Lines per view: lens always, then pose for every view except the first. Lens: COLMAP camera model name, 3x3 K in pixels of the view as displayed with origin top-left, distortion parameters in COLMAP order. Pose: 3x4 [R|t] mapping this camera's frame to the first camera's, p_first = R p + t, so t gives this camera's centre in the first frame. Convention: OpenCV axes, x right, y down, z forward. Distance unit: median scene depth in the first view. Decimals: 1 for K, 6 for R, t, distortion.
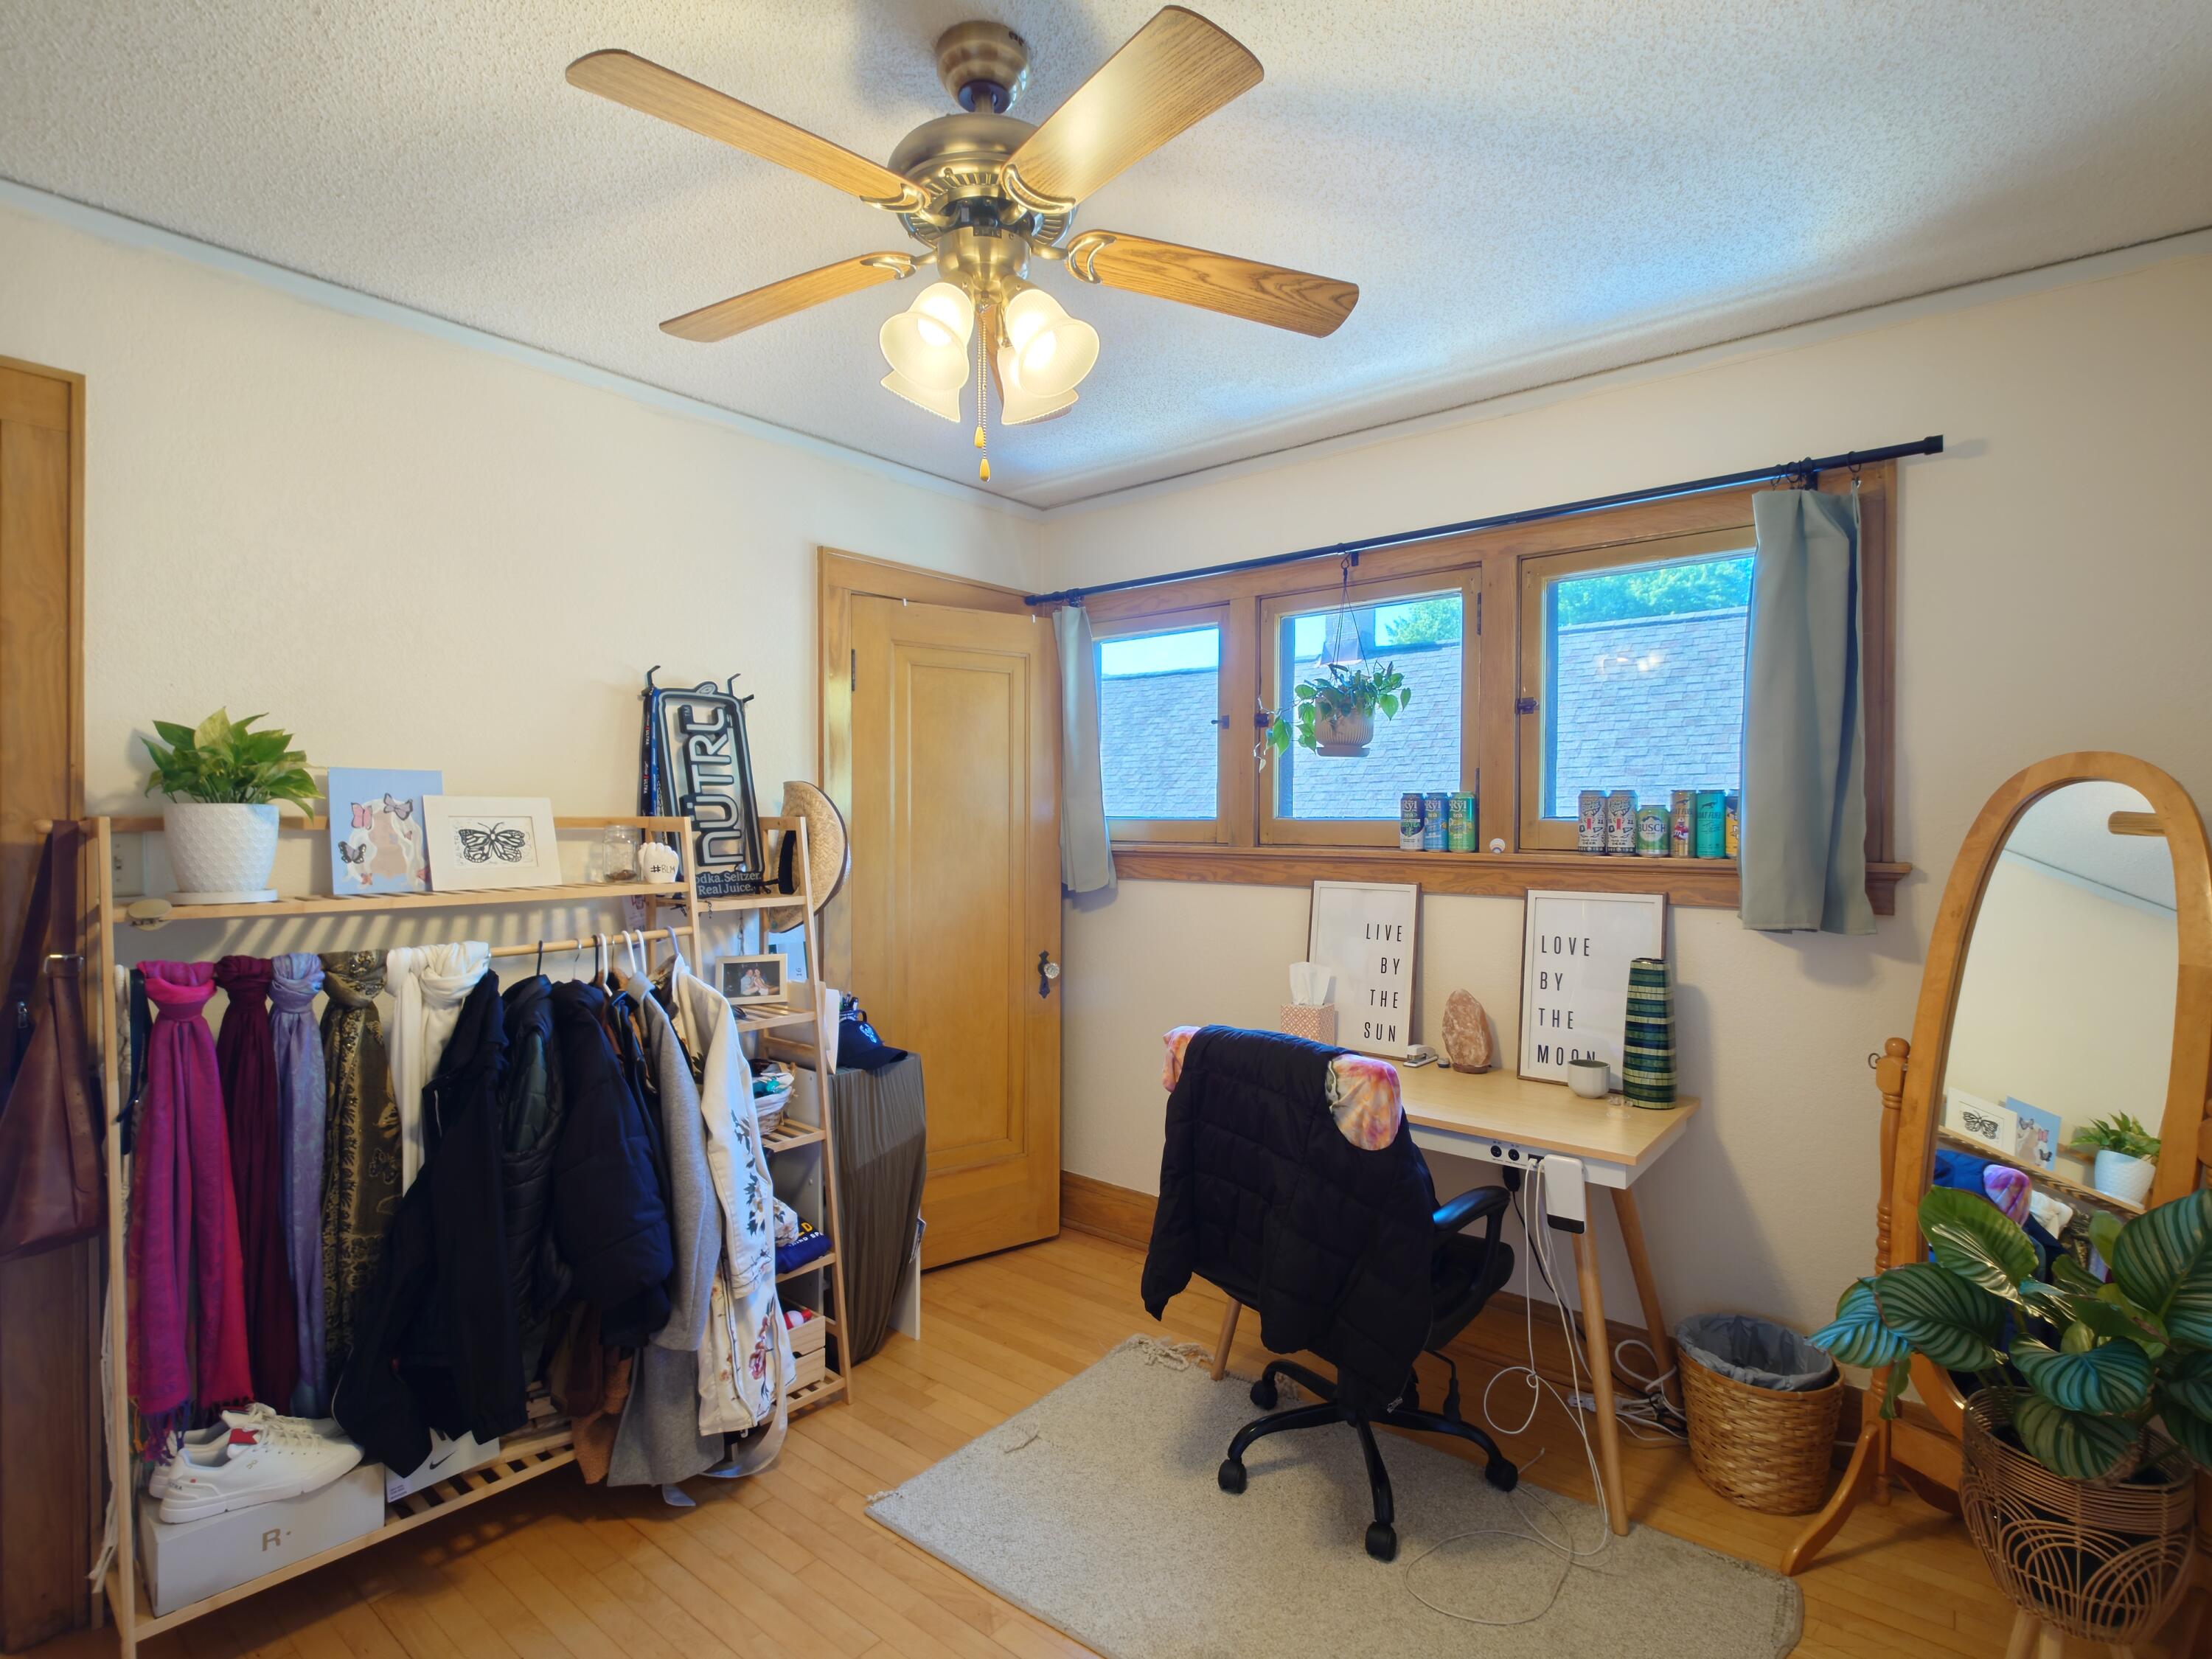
lens RADIAL K [[1064.6, 0, 1118.9], [0, 1064.6, 825.9], [0, 0, 1]] dist [0.038639, -0.057362]
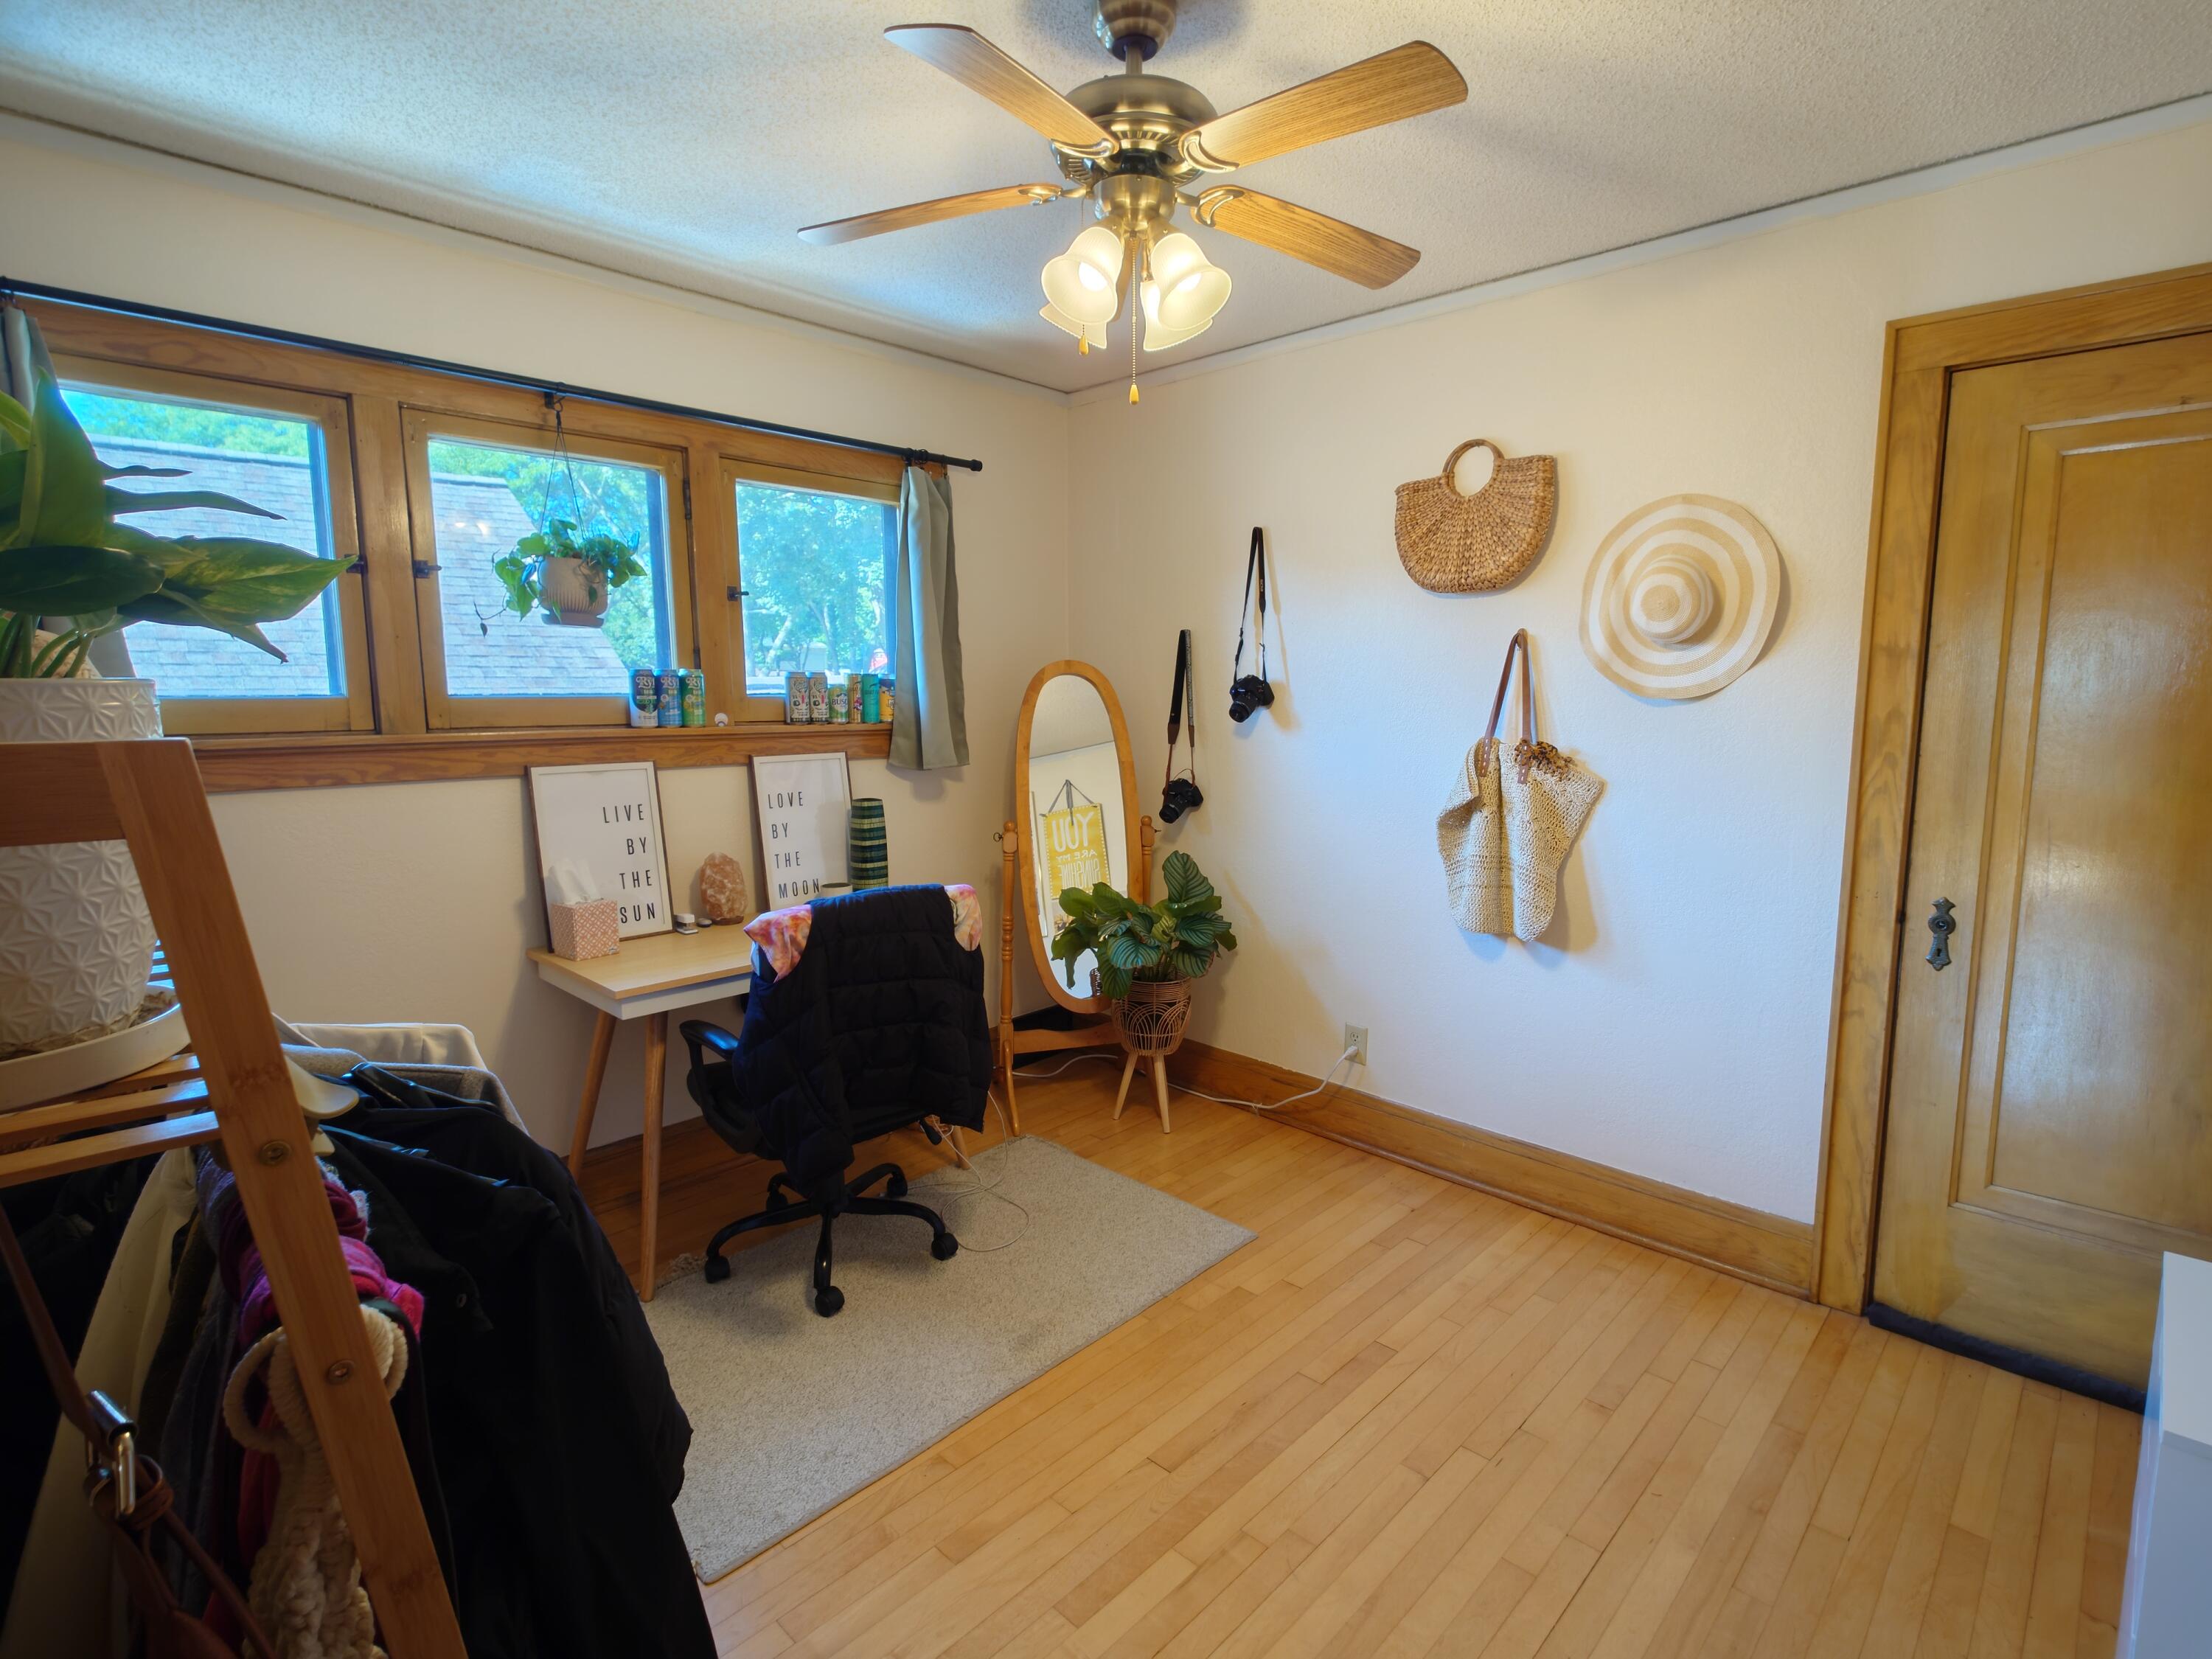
lens RADIAL K [[1064.6, 0, 1118.9], [0, 1064.6, 825.9], [0, 0, 1]] dist [0.038639, -0.057362]
pose [[0.080534, -0.127419, 0.988574, -0.721763], [0.008983, 0.991848, 0.127109, -0.009468], [-0.996711, -0.001356, 0.081022, 0.499534]]
